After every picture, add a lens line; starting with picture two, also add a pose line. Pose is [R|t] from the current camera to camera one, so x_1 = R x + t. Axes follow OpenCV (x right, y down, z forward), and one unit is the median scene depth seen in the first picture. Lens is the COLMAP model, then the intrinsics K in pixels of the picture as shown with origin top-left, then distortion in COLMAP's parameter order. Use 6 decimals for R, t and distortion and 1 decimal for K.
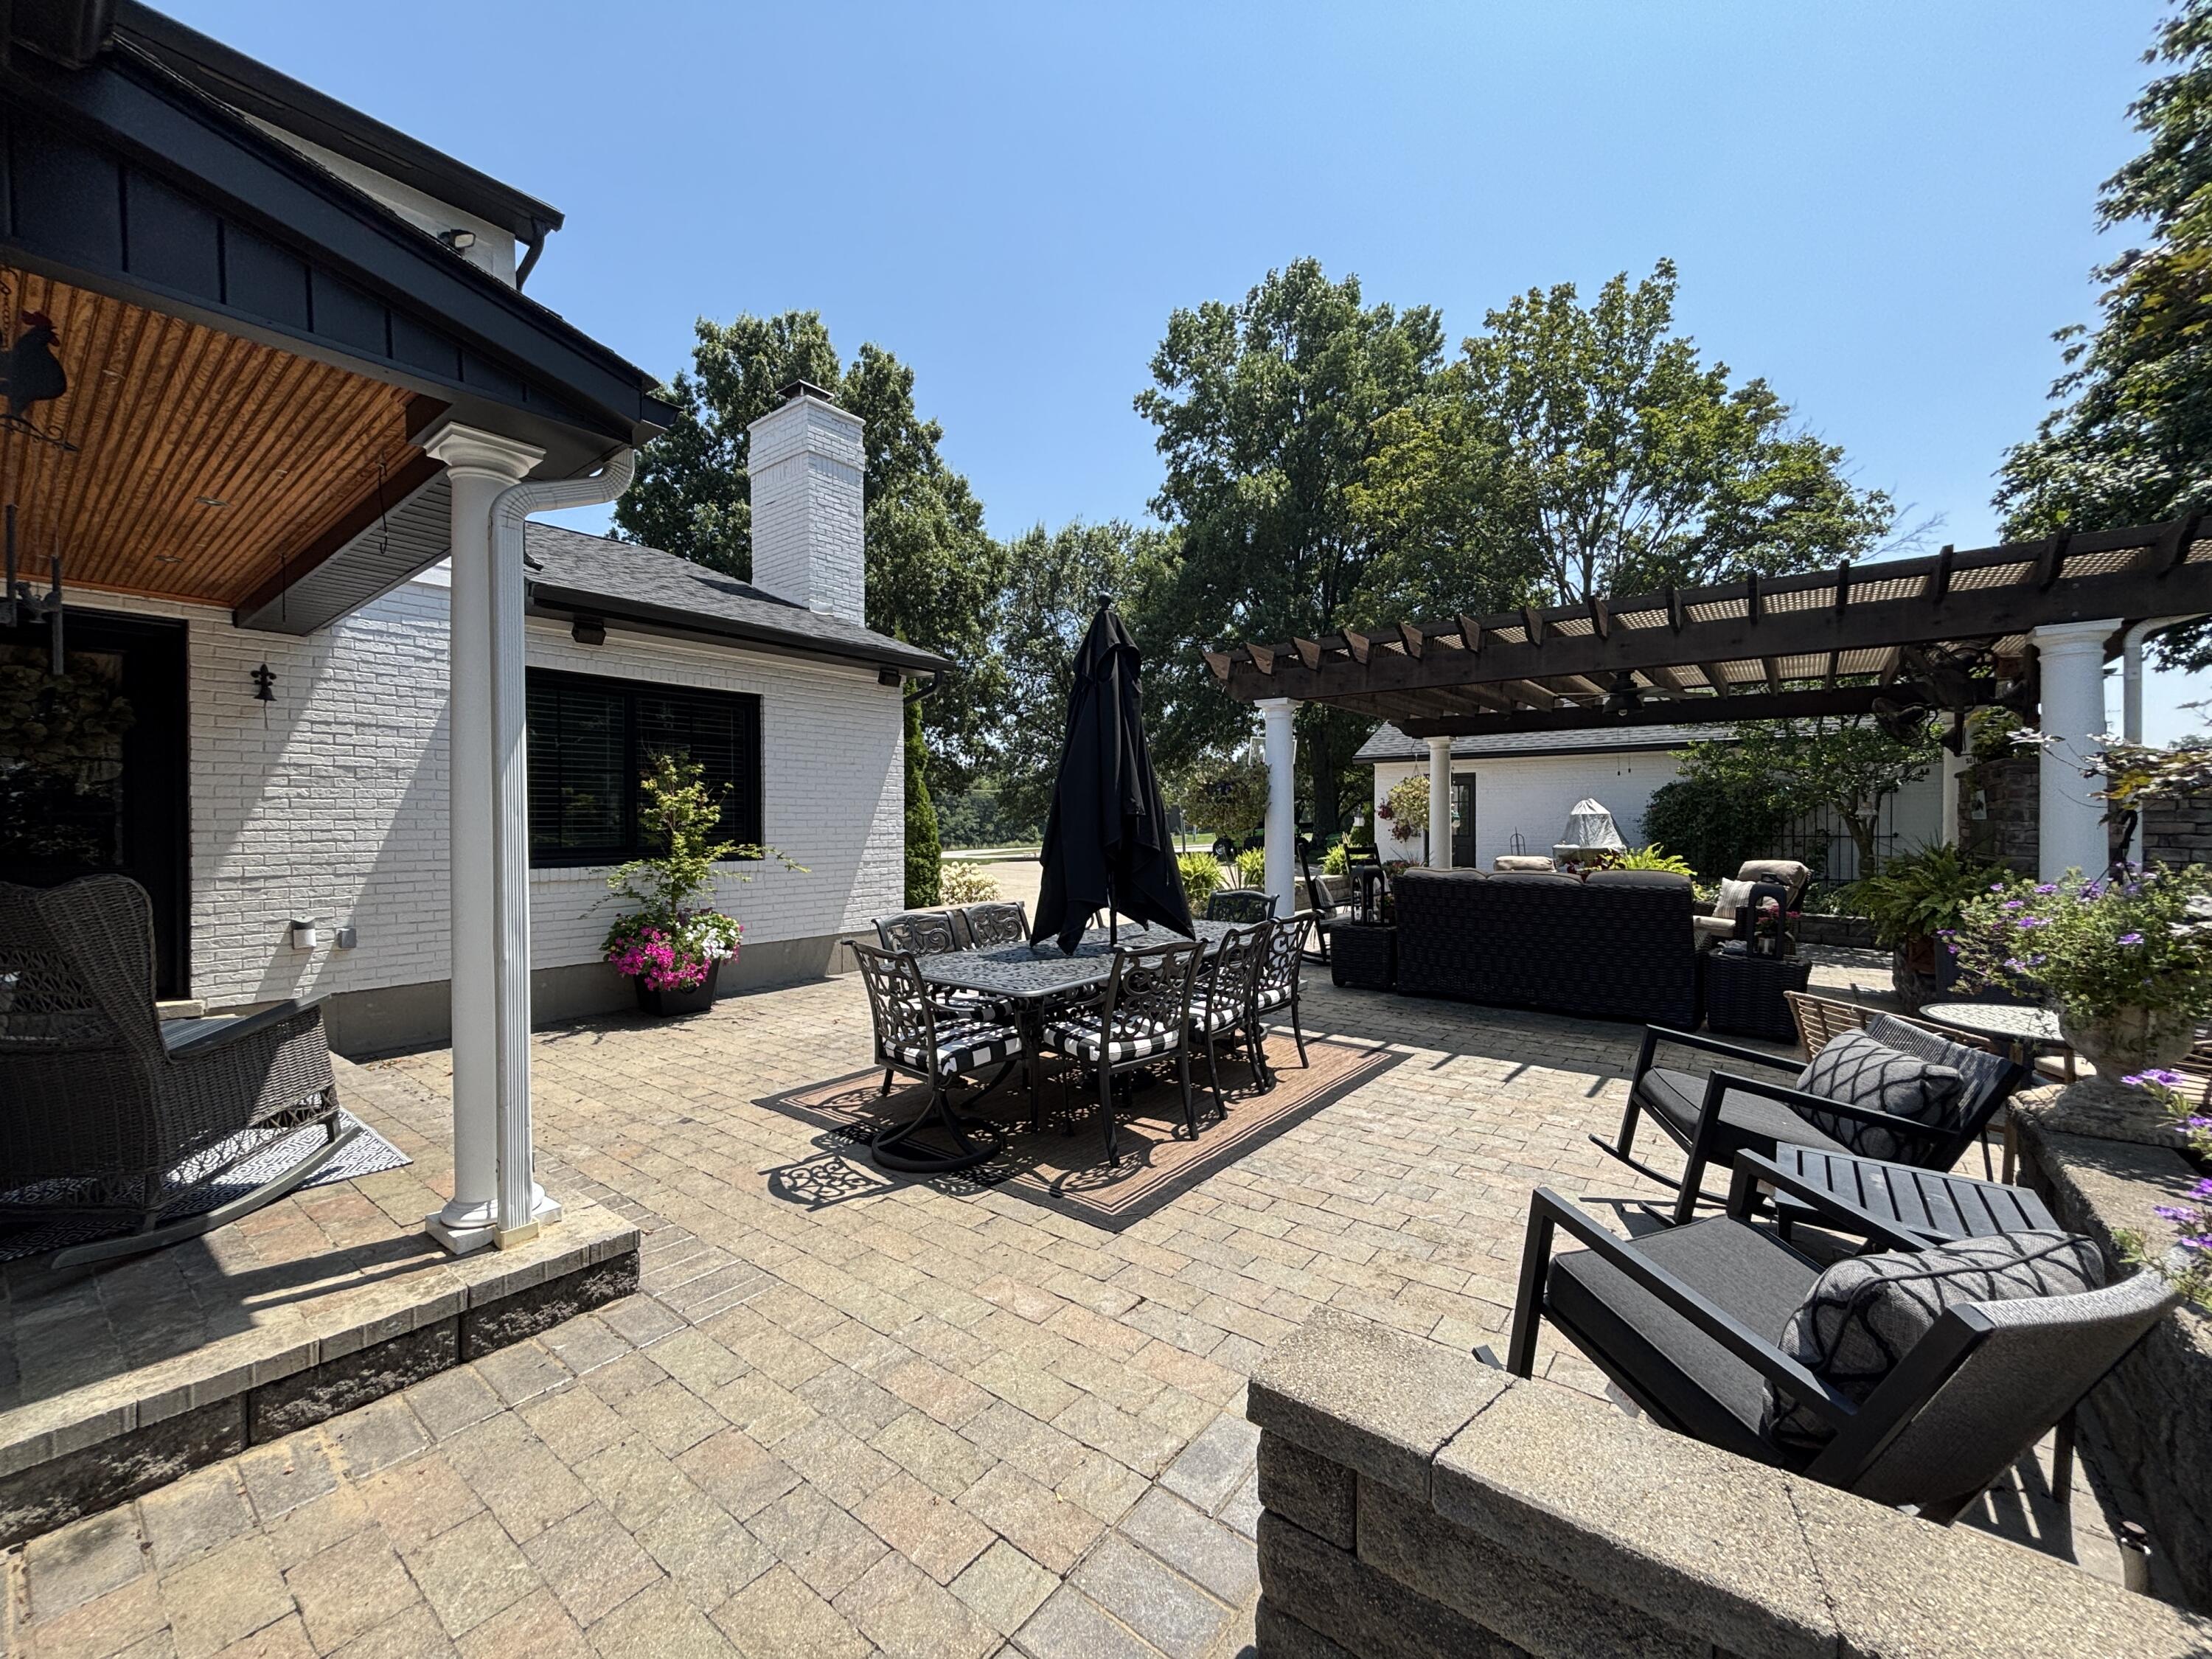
lens RADIAL K [[897.7, 0, 1103.2], [0, 897.7, 832.0], [0, 0, 1]] dist [-0.000910, -0.000335]
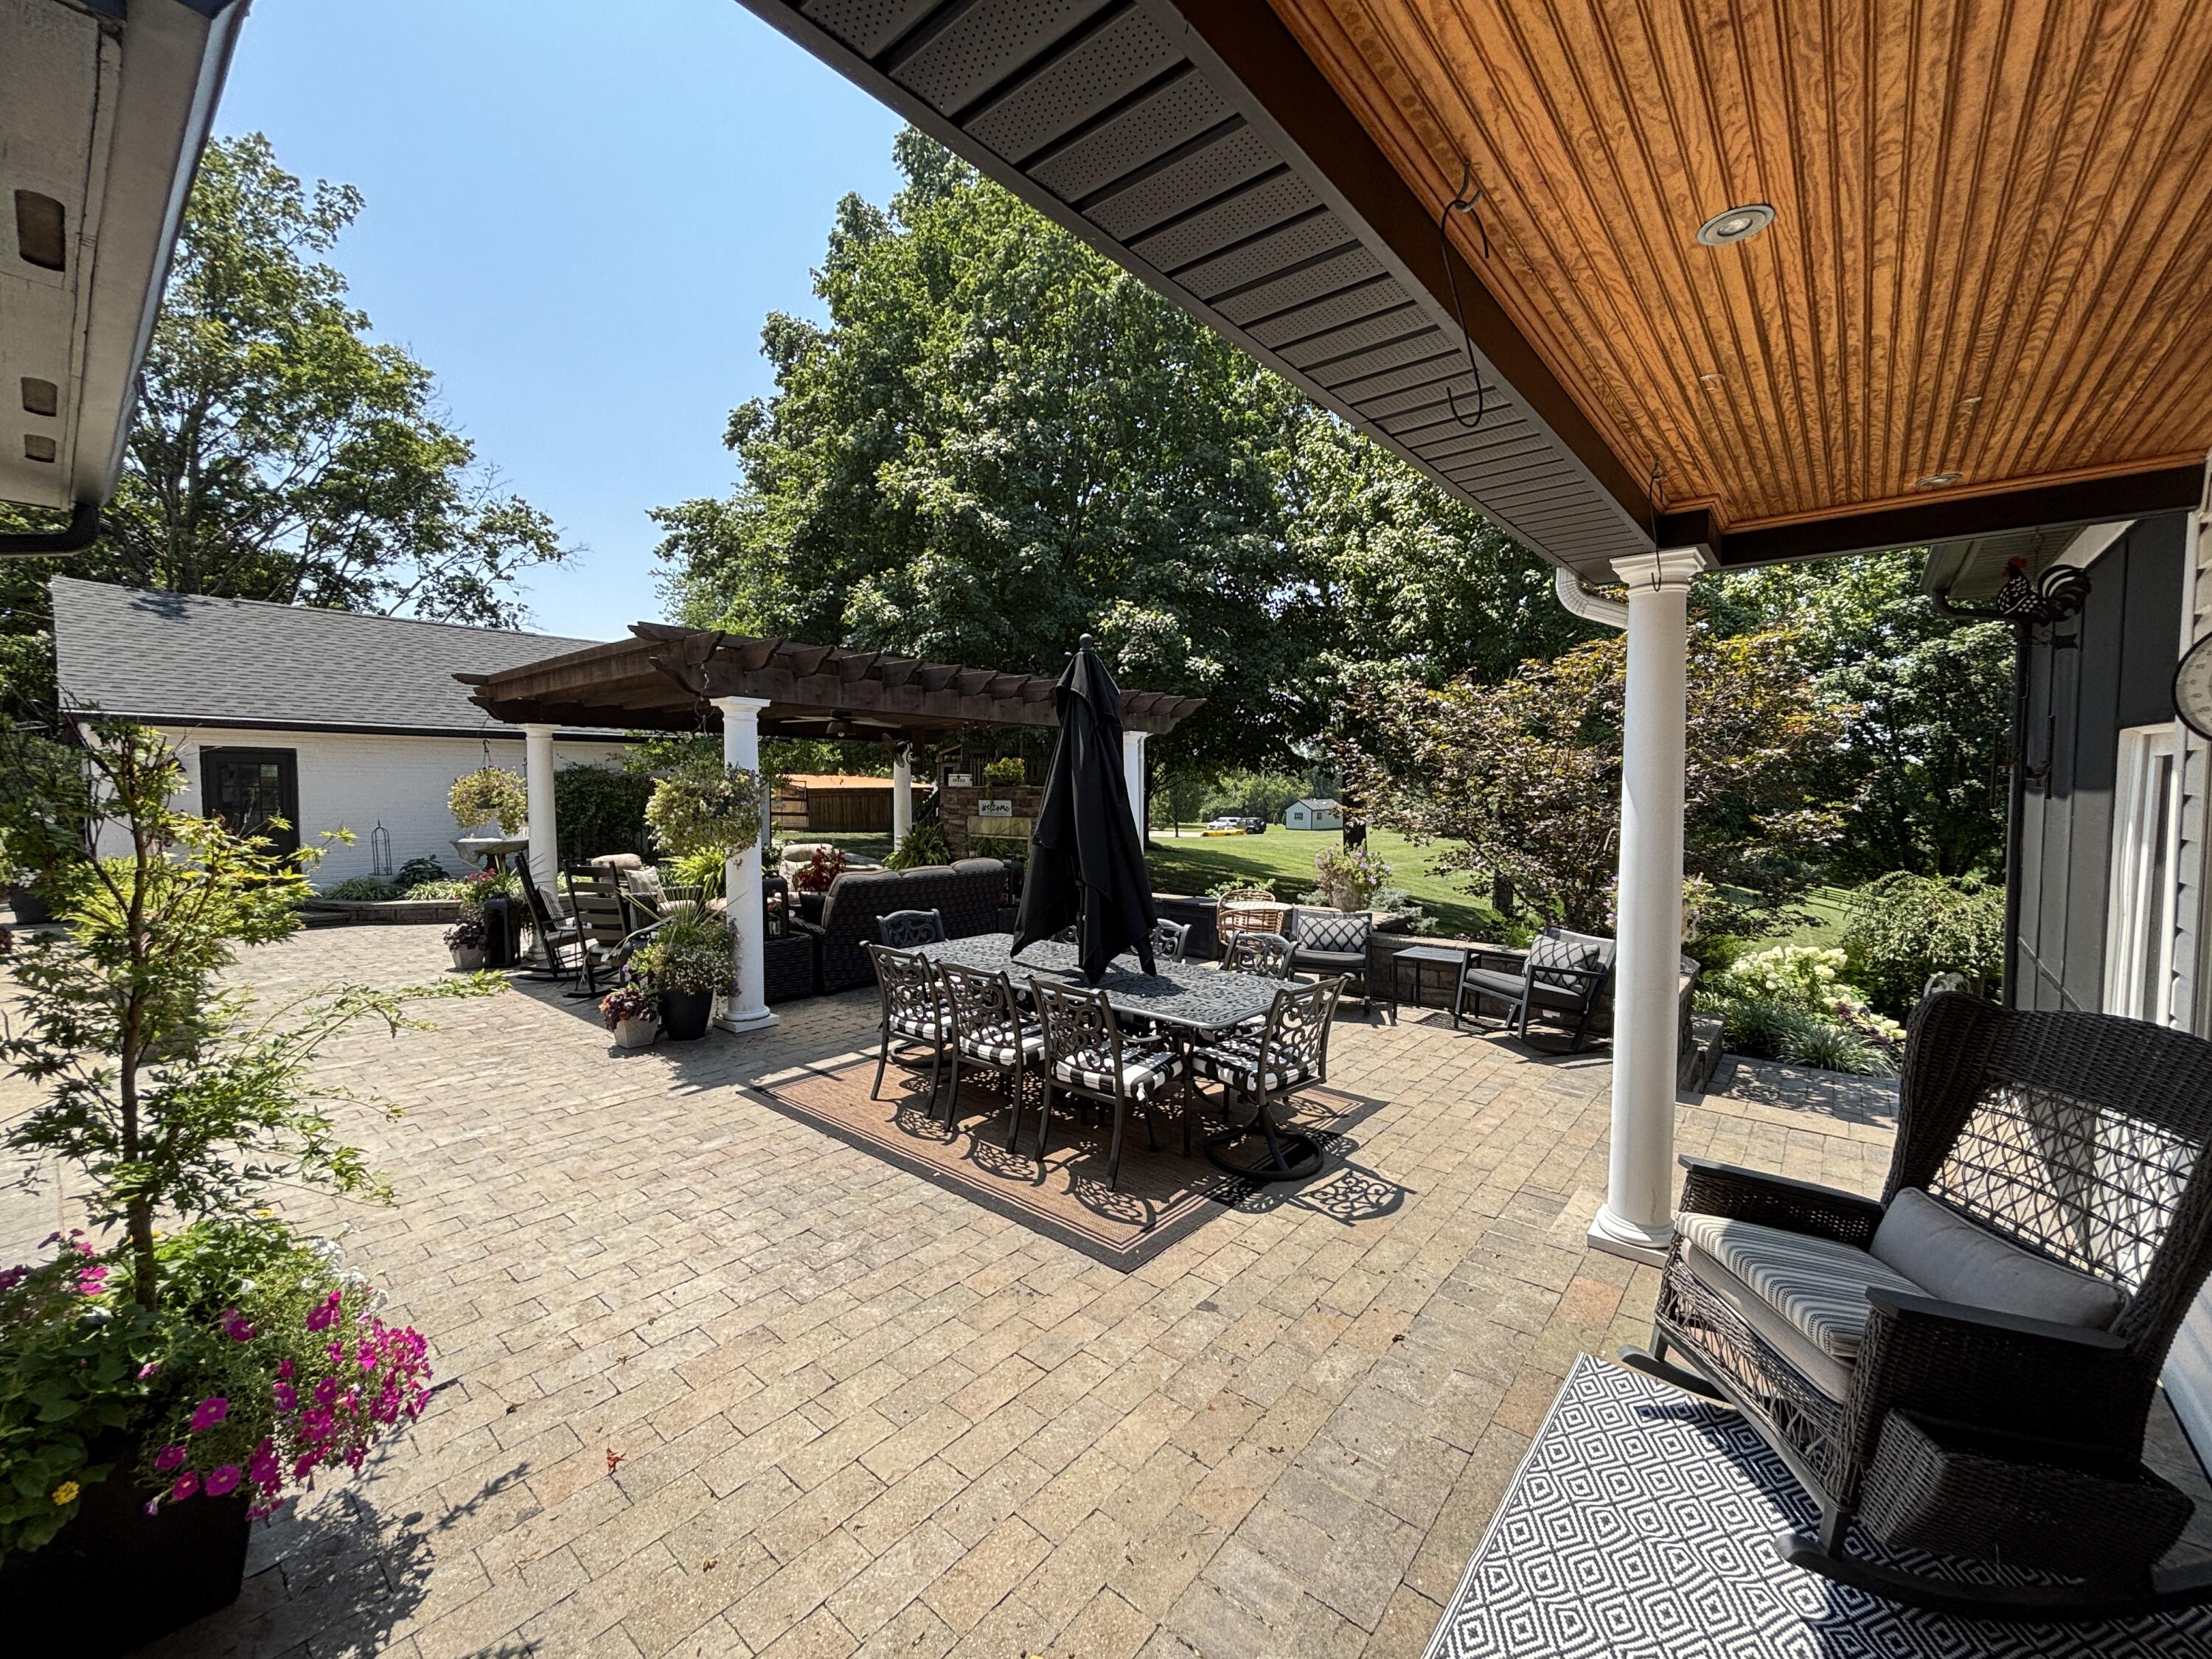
lens RADIAL K [[897.7, 0, 1113.3], [0, 897.7, 833.5], [0, 0, 1]] dist [-0.000910, -0.000335]
pose [[0.031707, -0.053089, 0.998086, -1.397914], [0.012477, 0.998532, 0.052716, -0.120026], [-0.999419, 0.010782, 0.032323, 1.250268]]
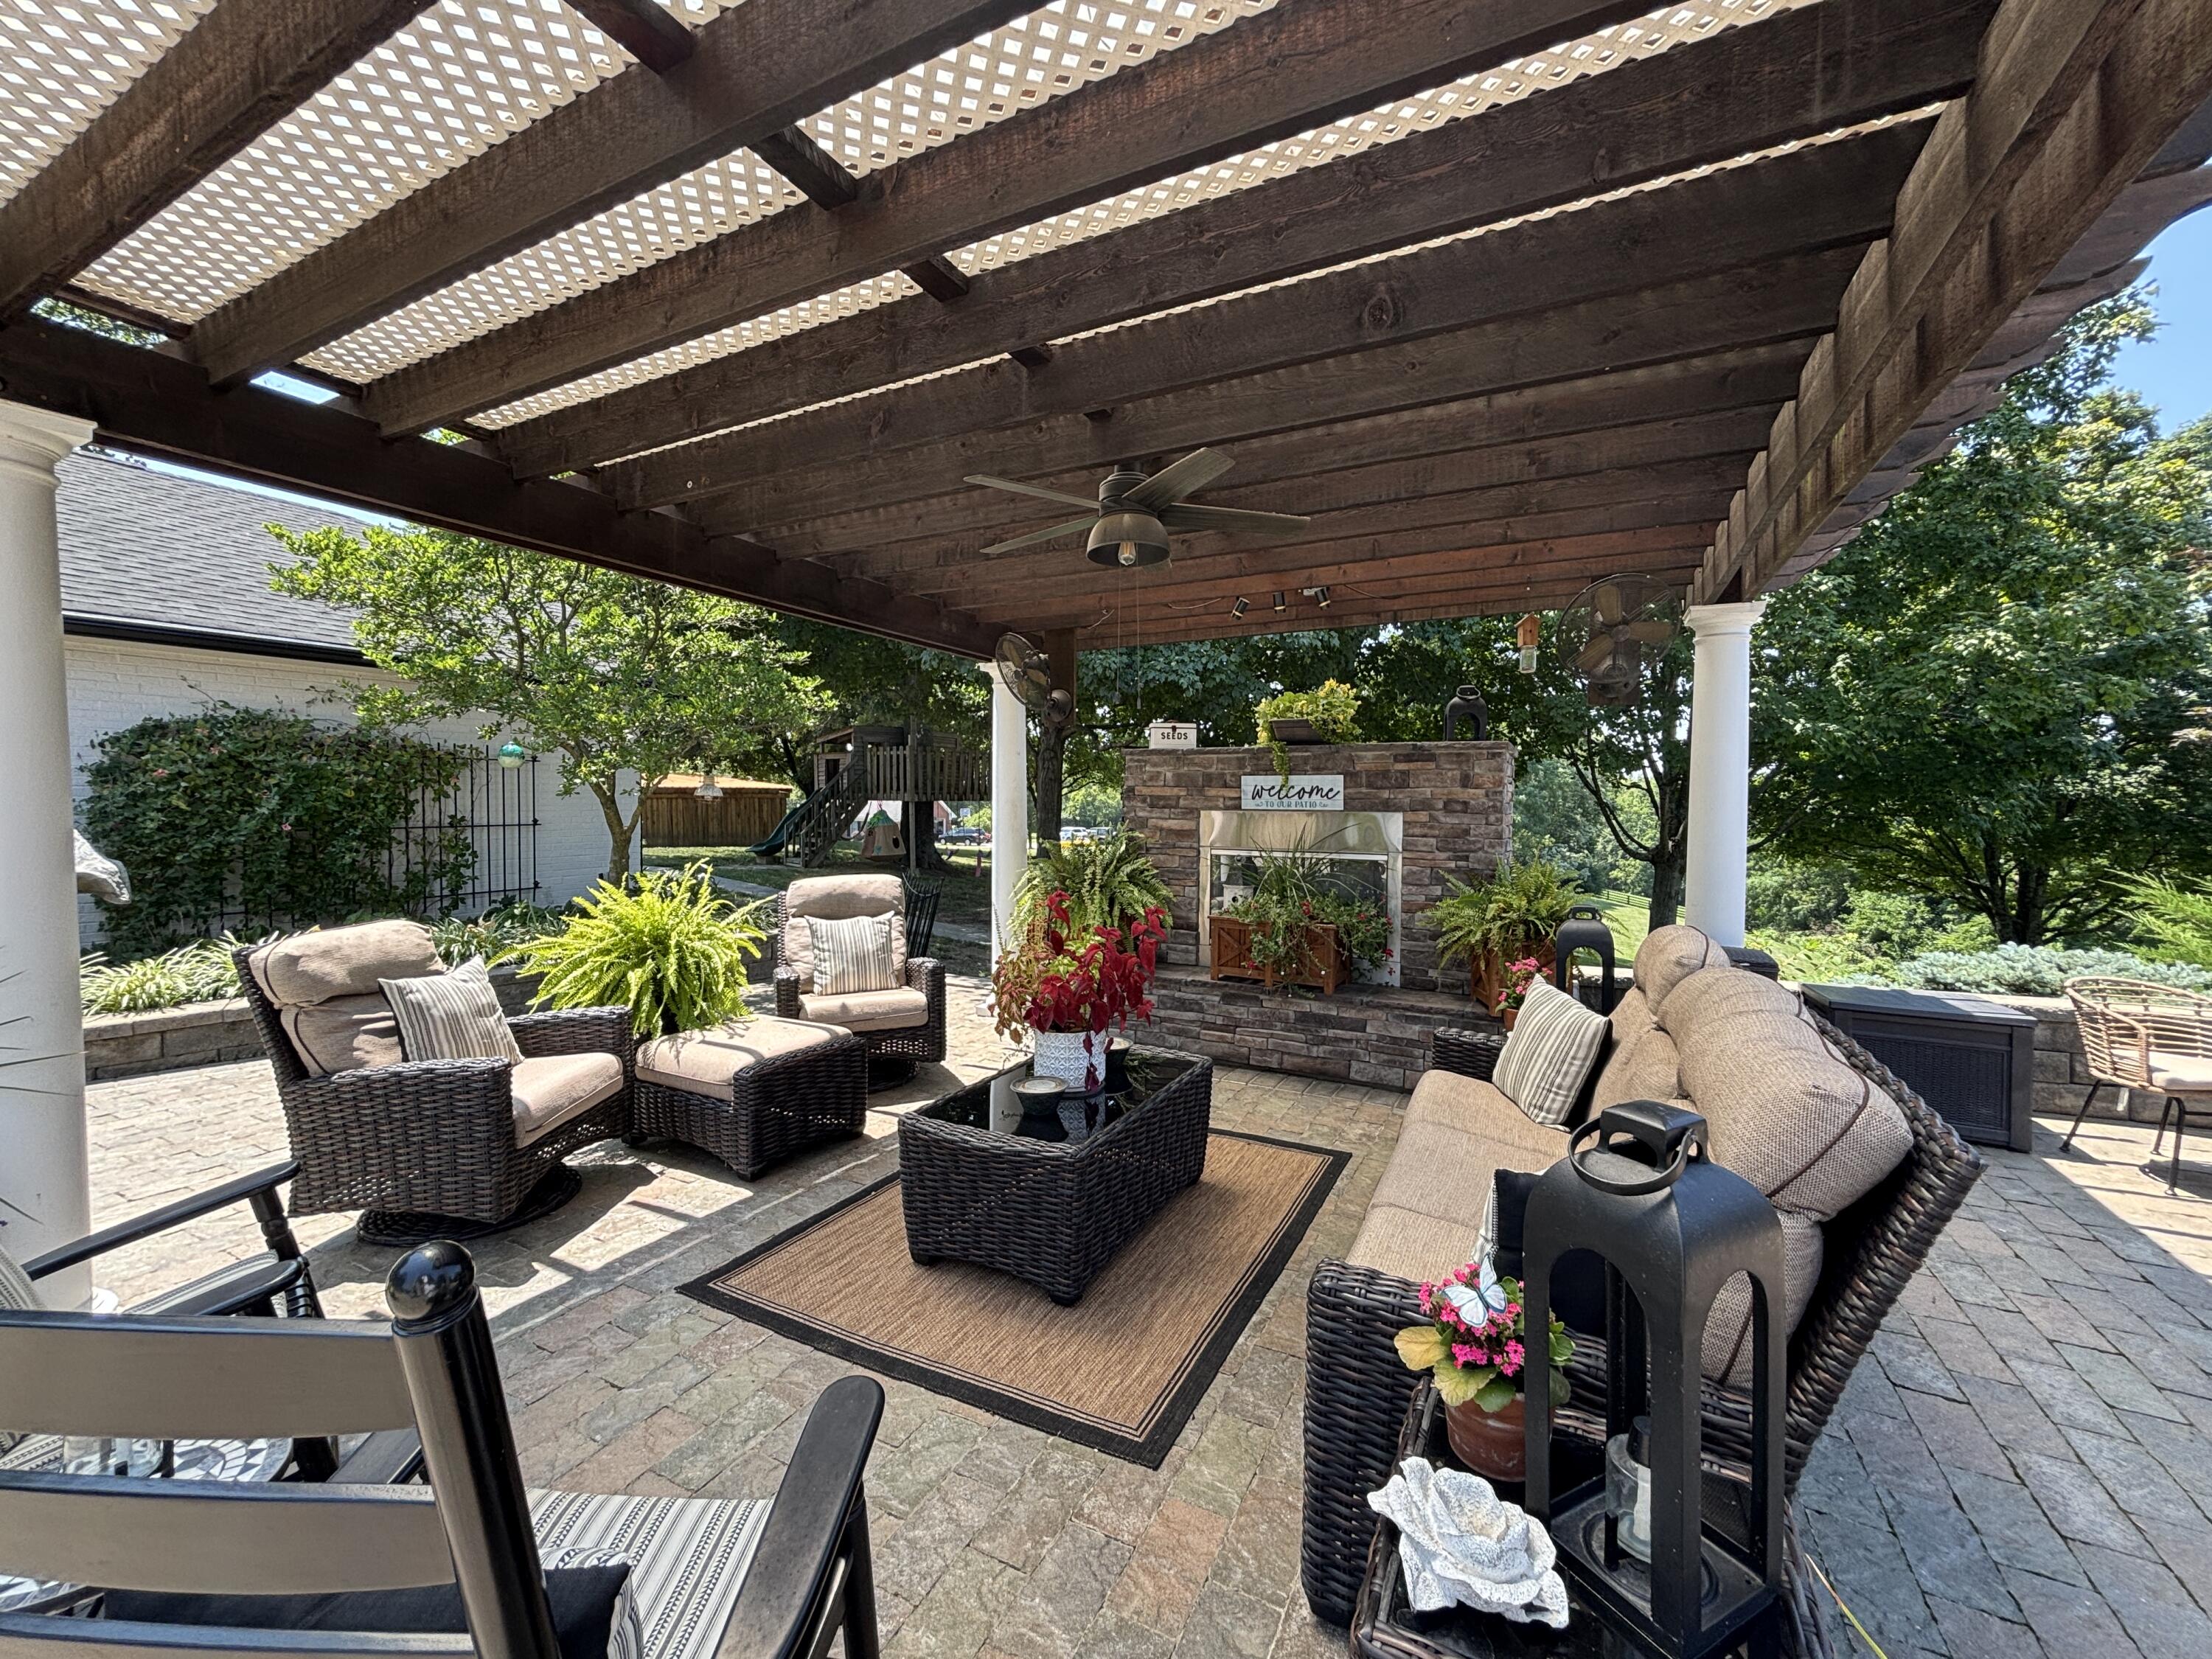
lens RADIAL K [[897.7, 0, 1103.4], [0, 897.7, 814.4], [0, 0, 1]] dist [-0.000910, -0.000335]
pose [[-0.196456, -0.019409, 0.980320, -1.112449], [0.012933, 0.999666, 0.022384, -0.108494], [-0.980427, 0.017076, -0.196140, 1.429274]]
